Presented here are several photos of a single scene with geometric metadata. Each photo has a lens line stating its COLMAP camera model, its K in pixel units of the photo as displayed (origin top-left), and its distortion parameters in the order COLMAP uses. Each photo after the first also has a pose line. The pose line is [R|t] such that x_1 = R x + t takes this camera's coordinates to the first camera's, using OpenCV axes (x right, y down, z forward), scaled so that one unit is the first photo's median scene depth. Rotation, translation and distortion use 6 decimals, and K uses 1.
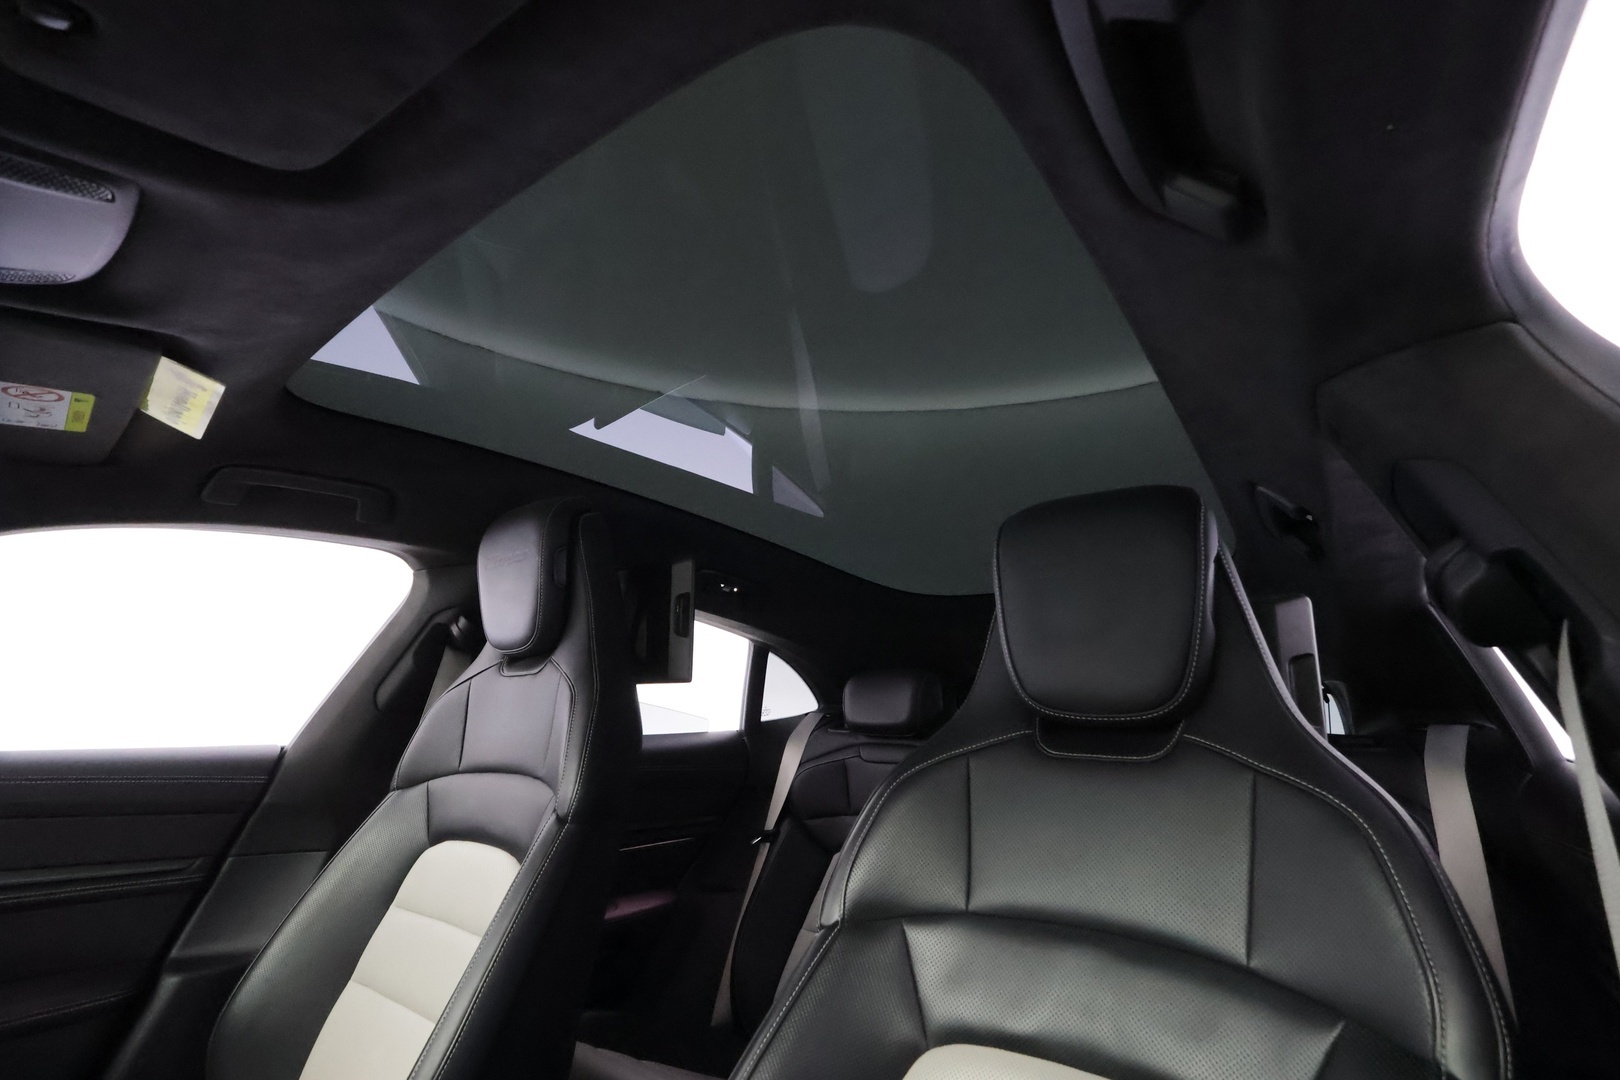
lens RADIAL K [[745.3, 0, 798.3], [0, 745.3, 535.8], [0, 0, 1]] dist [-0.001156, 0.000963]
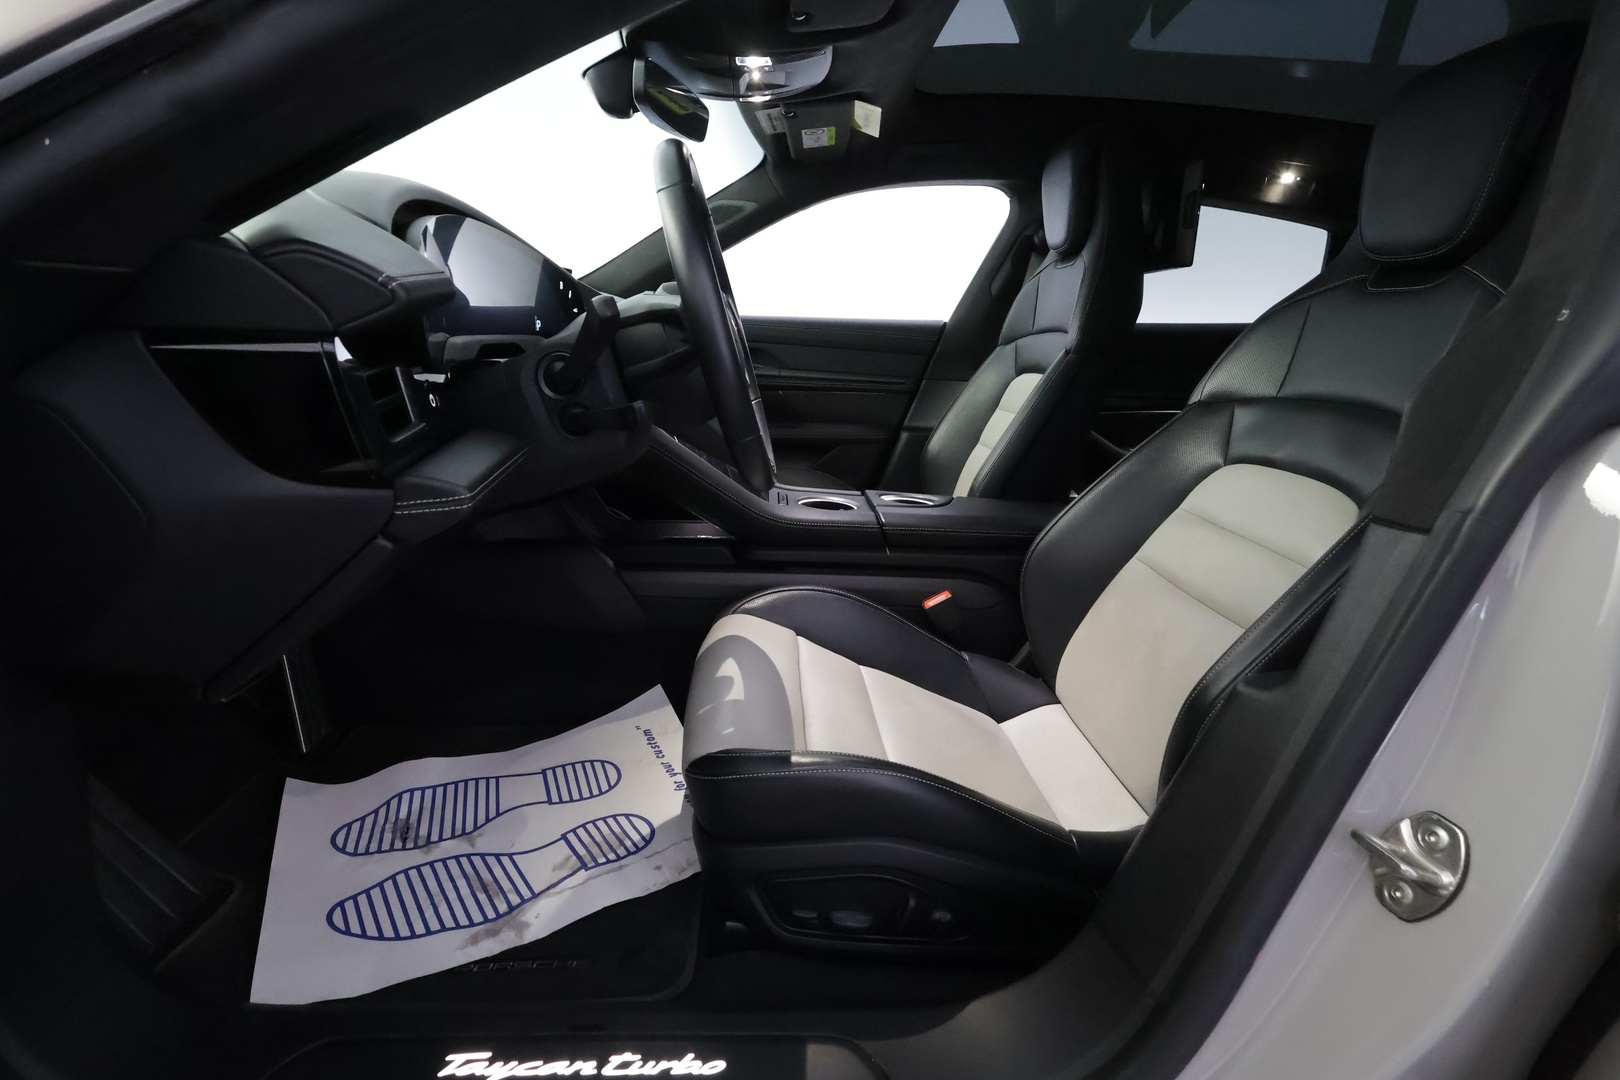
lens RADIAL K [[745.3, 0, 806.5], [0, 745.3, 552.9], [0, 0, 1]] dist [-0.001156, 0.000963]
pose [[0.669502, 0.212440, -0.711784, 0.484845], [0.159319, 0.894864, 0.416937, -0.004187], [0.725524, -0.392541, 0.565268, -0.460750]]
